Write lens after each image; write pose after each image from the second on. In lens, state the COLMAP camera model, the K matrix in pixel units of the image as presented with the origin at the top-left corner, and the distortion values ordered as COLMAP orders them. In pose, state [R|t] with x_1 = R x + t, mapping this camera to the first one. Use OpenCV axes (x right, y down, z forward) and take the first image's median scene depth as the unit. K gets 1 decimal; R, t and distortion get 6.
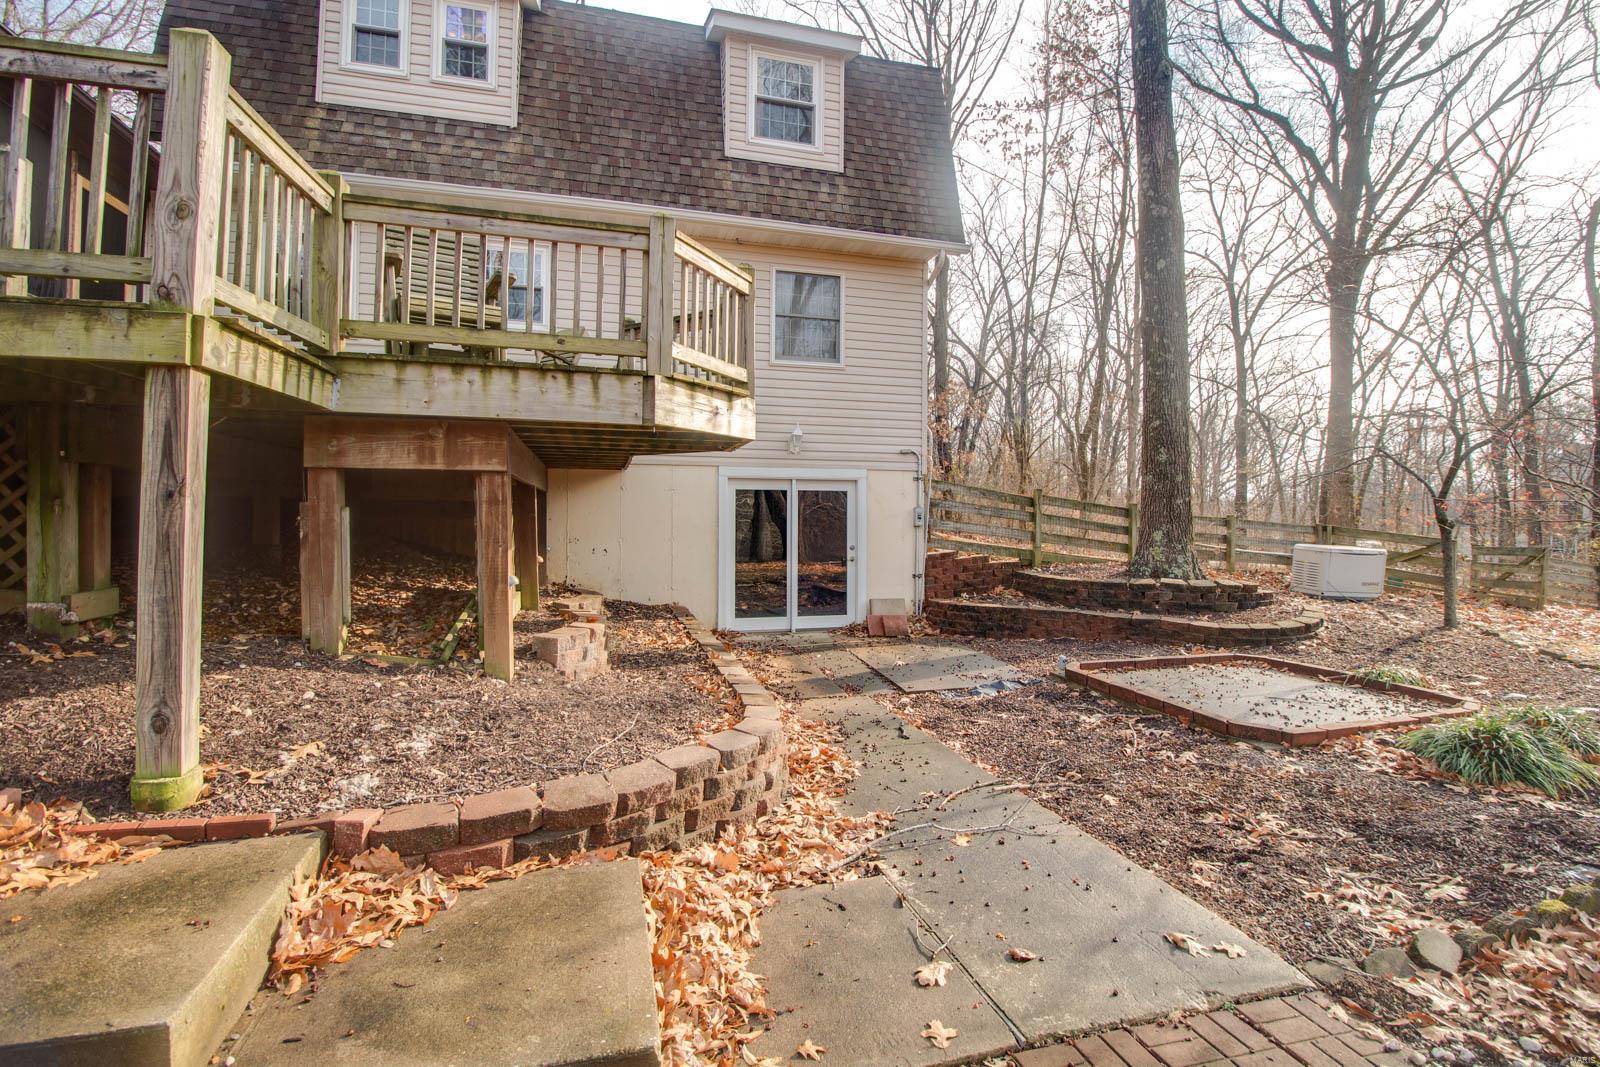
lens RADIAL K [[752.0, 0, 816.3], [0, 752.0, 507.6], [0, 0, 1]] dist [0.001199, -0.014442]
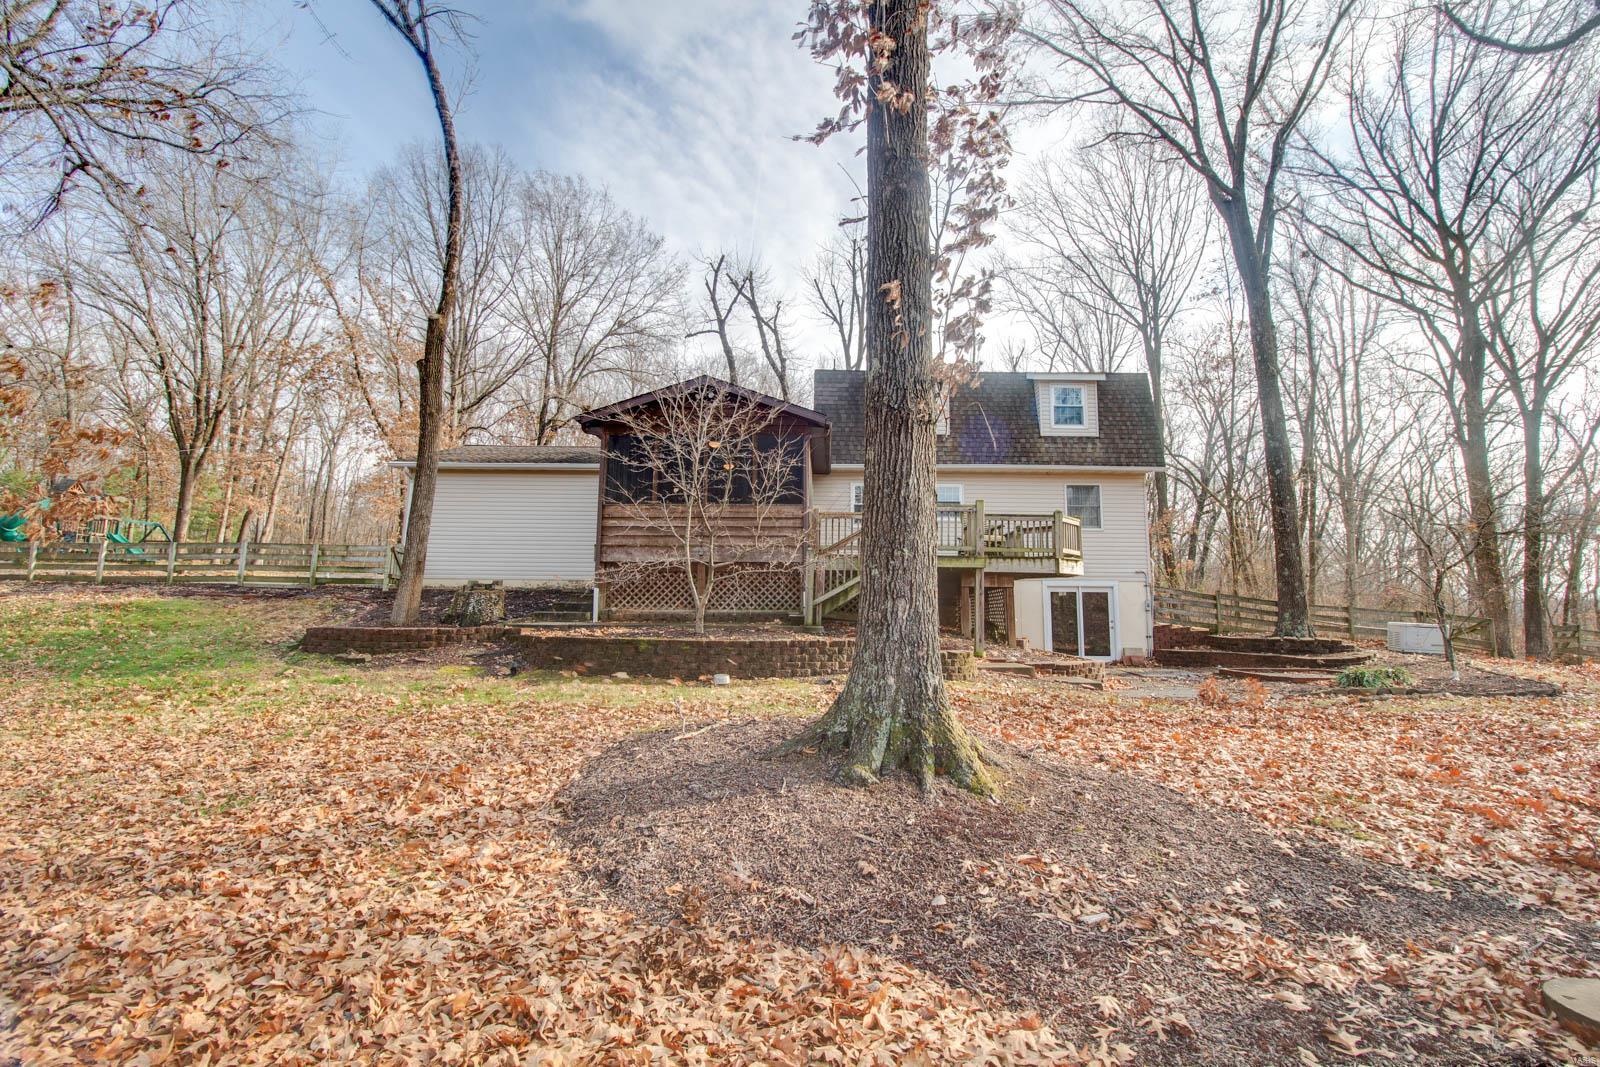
lens RADIAL K [[752.0, 0, 816.3], [0, 752.0, 507.6], [0, 0, 1]] dist [0.001199, -0.014442]
pose [[0.959885, -0.037347, -0.277897, -0.146992], [-0.000697, 0.990769, -0.135558, 0.027606], [0.280395, 0.130313, 0.950998, -1.203868]]
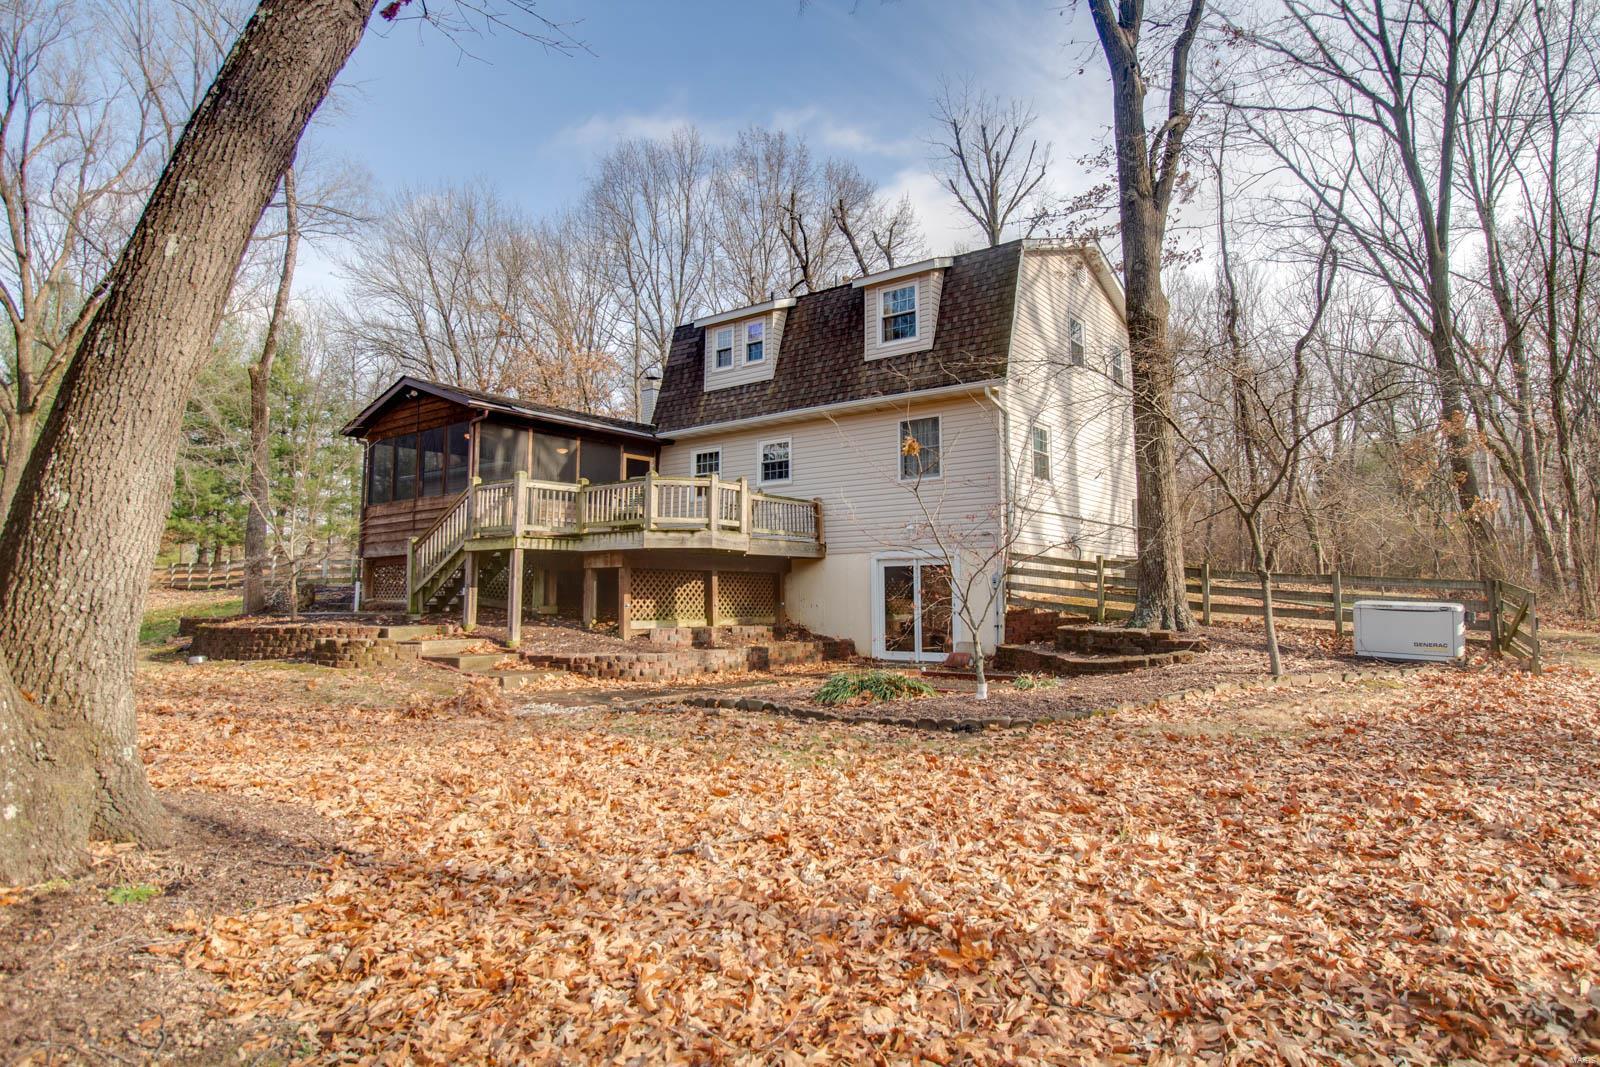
lens RADIAL K [[926.2, 0, 822.9], [0, 926.2, 497.1], [0, 0, 1]] dist [-0.000823, -0.000029]
pose [[0.606471, -0.099211, -0.788892, 1.374855], [0.016525, 0.993543, -0.112244, 0.046211], [0.794934, 0.055037, 0.604194, -0.264800]]
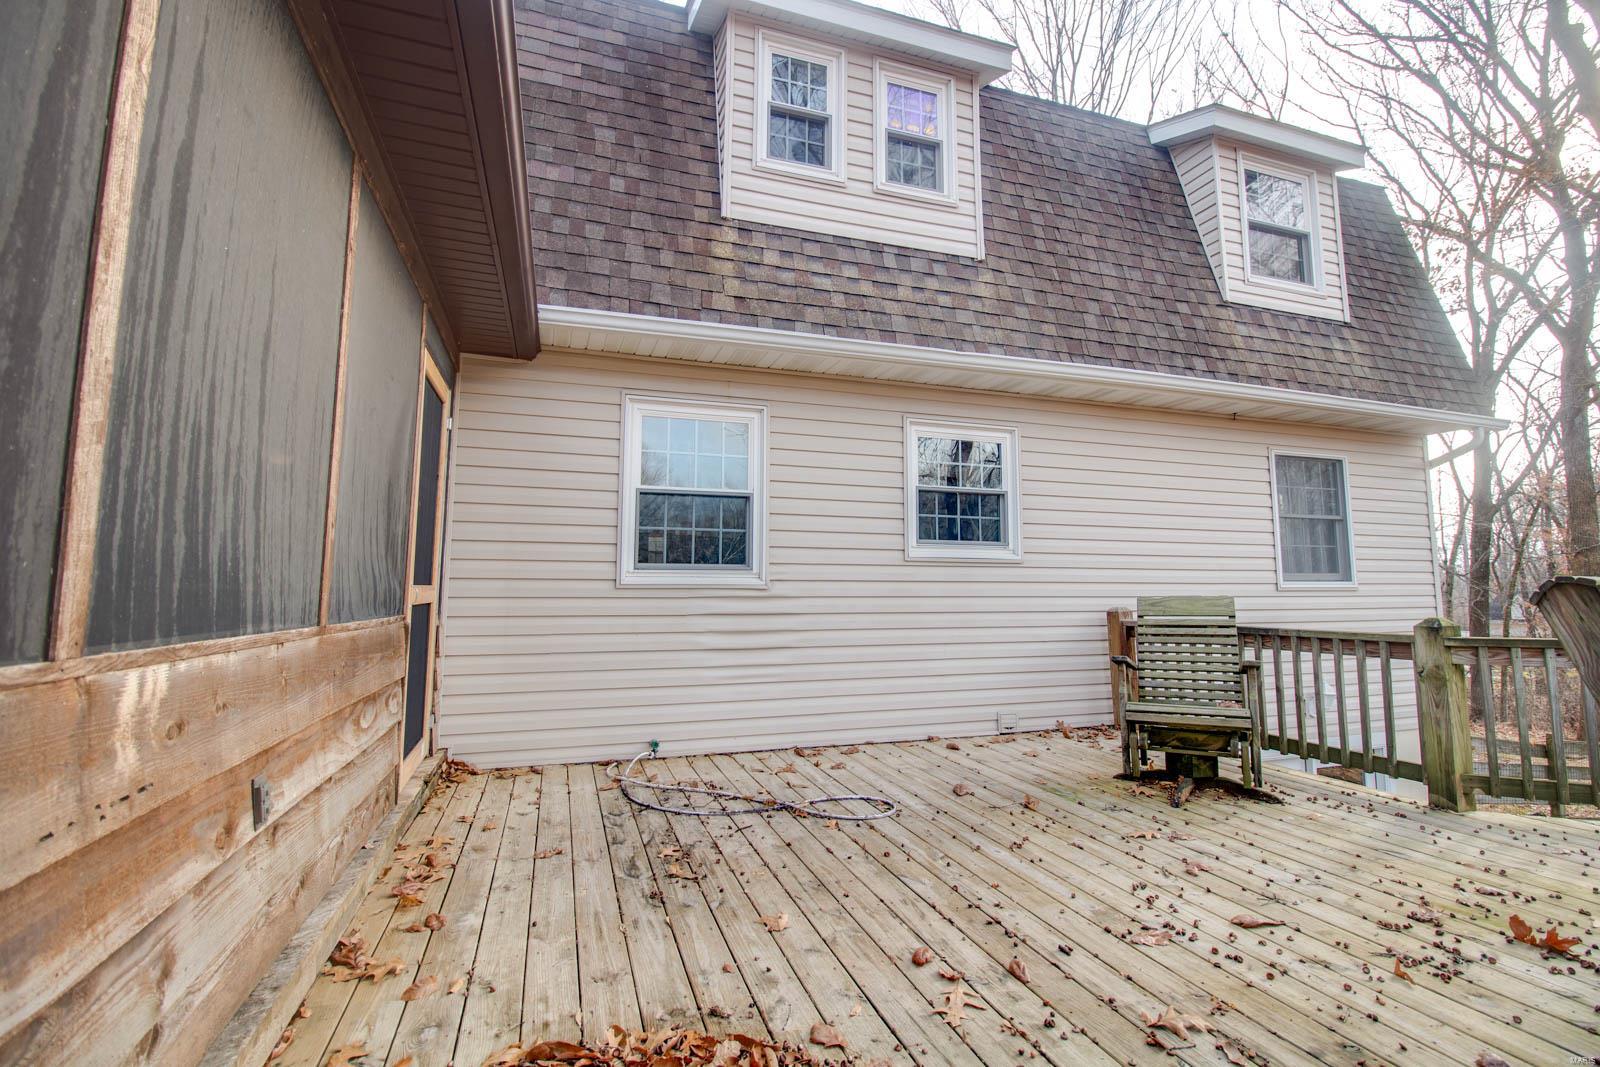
lens RADIAL K [[752.0, 0, 816.3], [0, 752.0, 507.6], [0, 0, 1]] dist [0.001199, -0.014442]
pose [[0.998387, 0.001235, 0.056761, -0.546334], [0.004409, 0.995057, -0.099202, -0.205747], [-0.056602, 0.099293, 0.993447, 0.339411]]
